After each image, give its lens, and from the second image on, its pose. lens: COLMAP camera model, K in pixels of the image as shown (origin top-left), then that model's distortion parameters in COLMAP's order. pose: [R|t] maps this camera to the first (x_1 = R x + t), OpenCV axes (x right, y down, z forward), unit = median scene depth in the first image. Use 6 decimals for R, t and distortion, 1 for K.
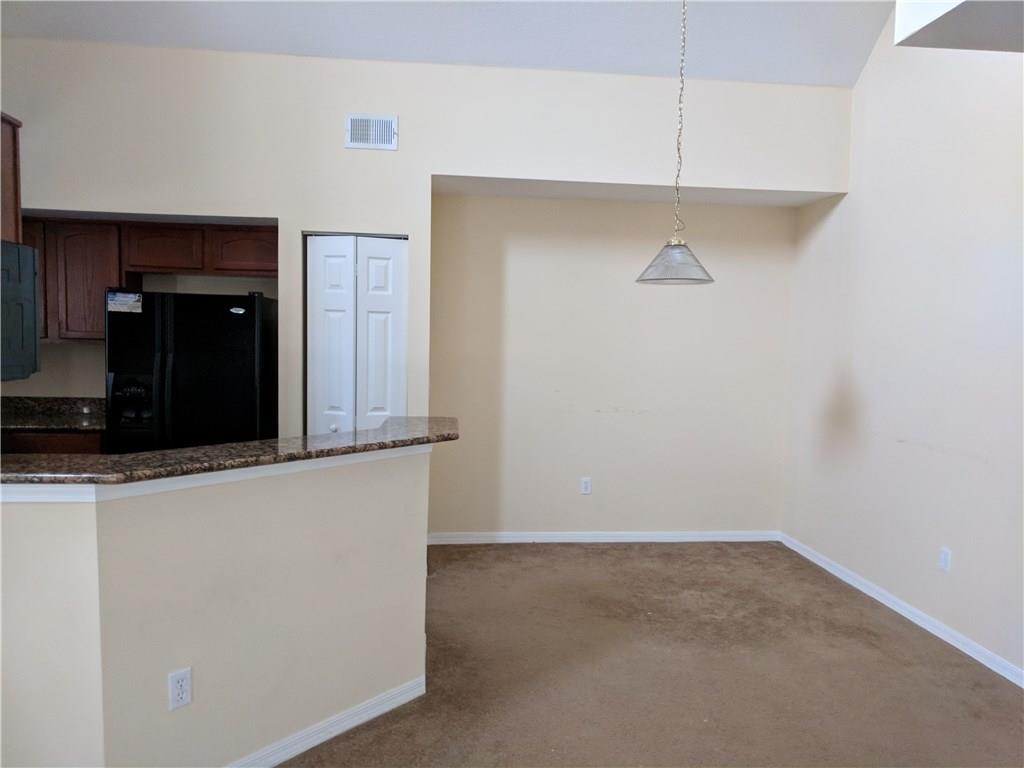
lens RADIAL K [[771.5, 0, 514.1], [0, 771.5, 390.8], [0, 0, 1]] dist [-0.009697, 0.027750]
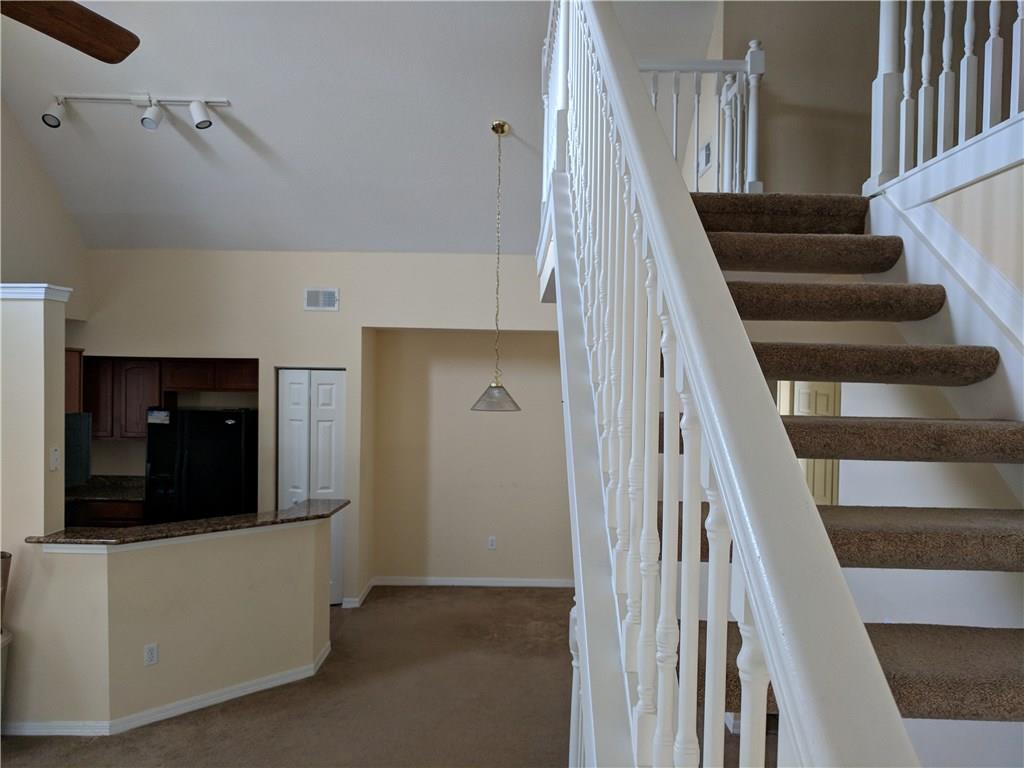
lens RADIAL K [[771.5, 0, 503.9], [0, 771.5, 394.3], [0, 0, 1]] dist [-0.009697, 0.027750]
pose [[0.993607, -0.004354, -0.112813, 0.328978], [-0.001948, 0.998446, -0.055696, -0.073792], [0.112881, 0.055560, 0.992054, -0.414167]]
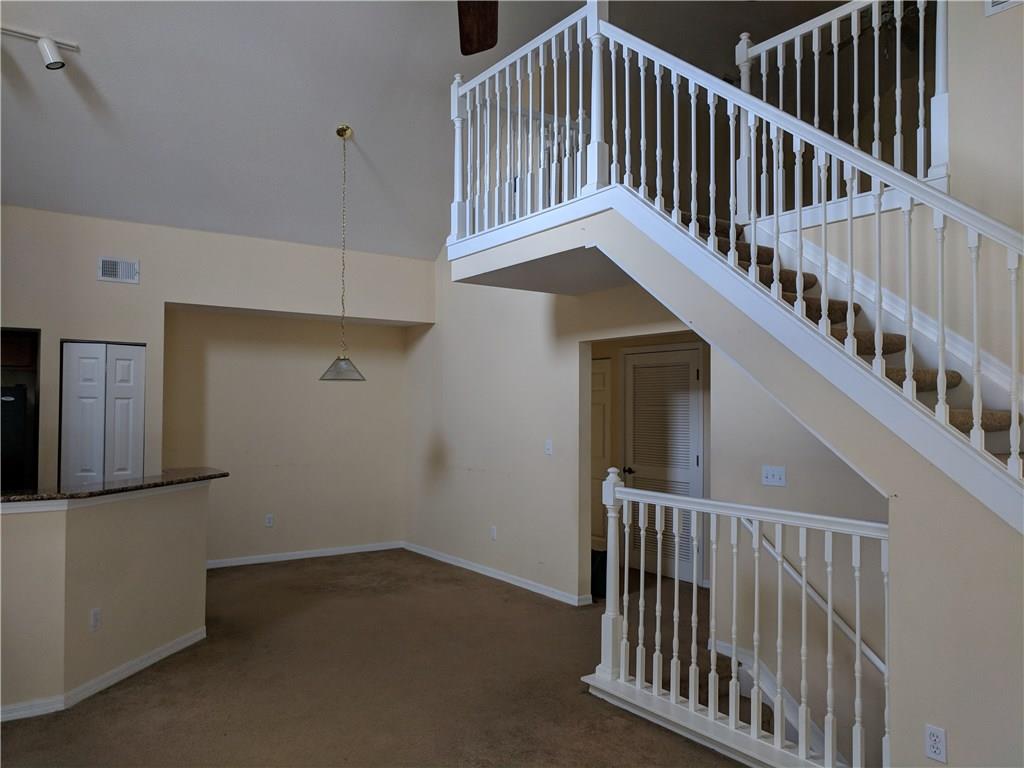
lens RADIAL K [[771.5, 0, 503.8], [0, 771.5, 388.9], [0, 0, 1]] dist [-0.009697, 0.027750]
pose [[0.882659, -0.004812, 0.469989, -0.227822], [0.048881, 0.995465, -0.081607, 0.026964], [-0.467465, 0.095004, 0.878892, -0.537320]]
